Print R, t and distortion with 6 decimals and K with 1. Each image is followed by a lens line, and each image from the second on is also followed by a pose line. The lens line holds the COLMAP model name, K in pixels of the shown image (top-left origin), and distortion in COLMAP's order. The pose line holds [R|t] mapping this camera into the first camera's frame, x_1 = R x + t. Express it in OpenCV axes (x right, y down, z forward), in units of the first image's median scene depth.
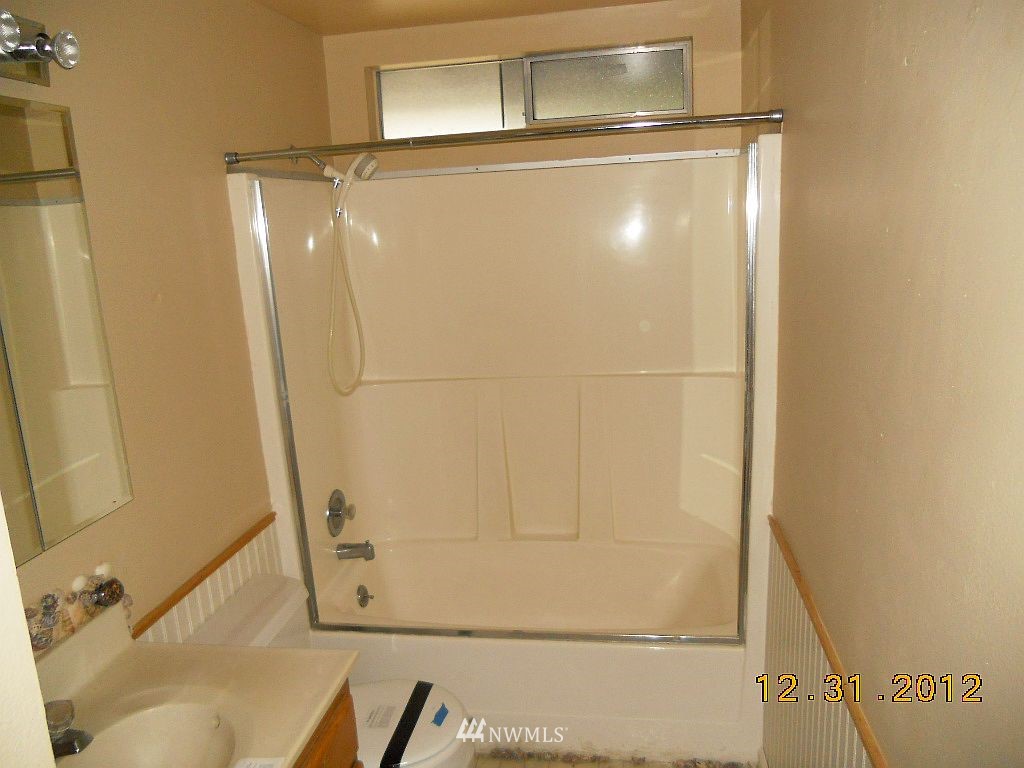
lens RADIAL K [[762.8, 0, 510.8], [0, 762.8, 385.4], [0, 0, 1]] dist [-0.045799, 0.015355]
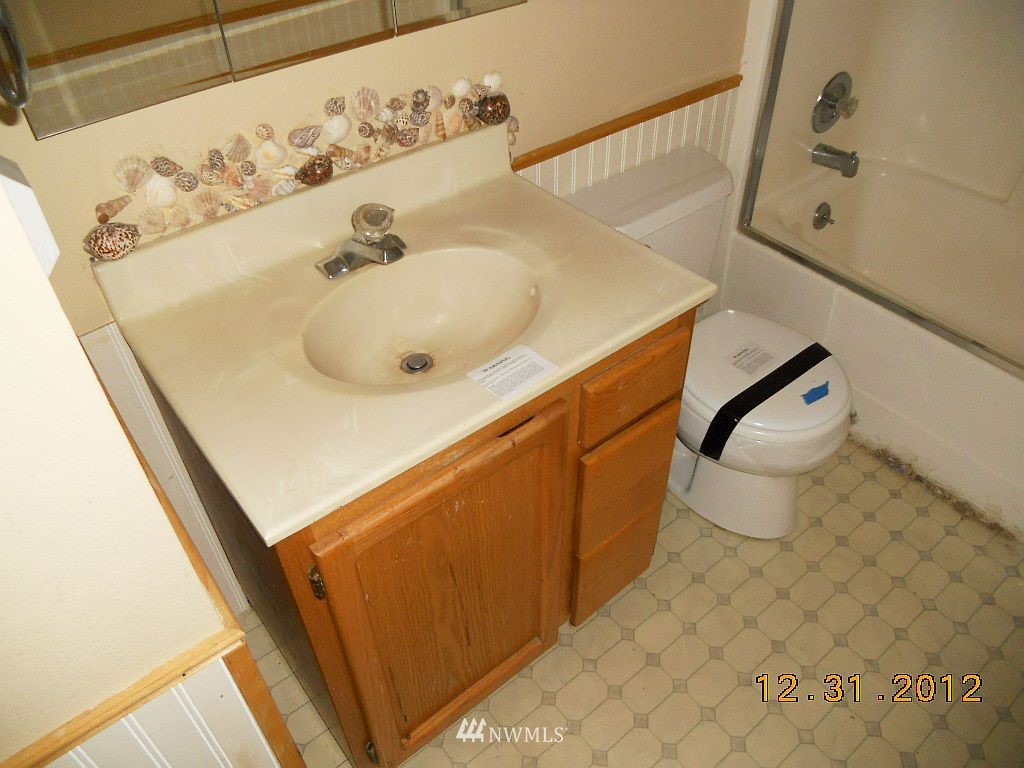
lens RADIAL K [[762.8, 0, 511.8], [0, 762.8, 388.5], [0, 0, 1]] dist [-0.045799, 0.015355]
pose [[0.731710, 0.488488, -0.475373, 0.064122], [-0.161270, 0.801689, 0.575575, 0.022281], [0.662263, -0.344491, 0.665382, 0.303433]]
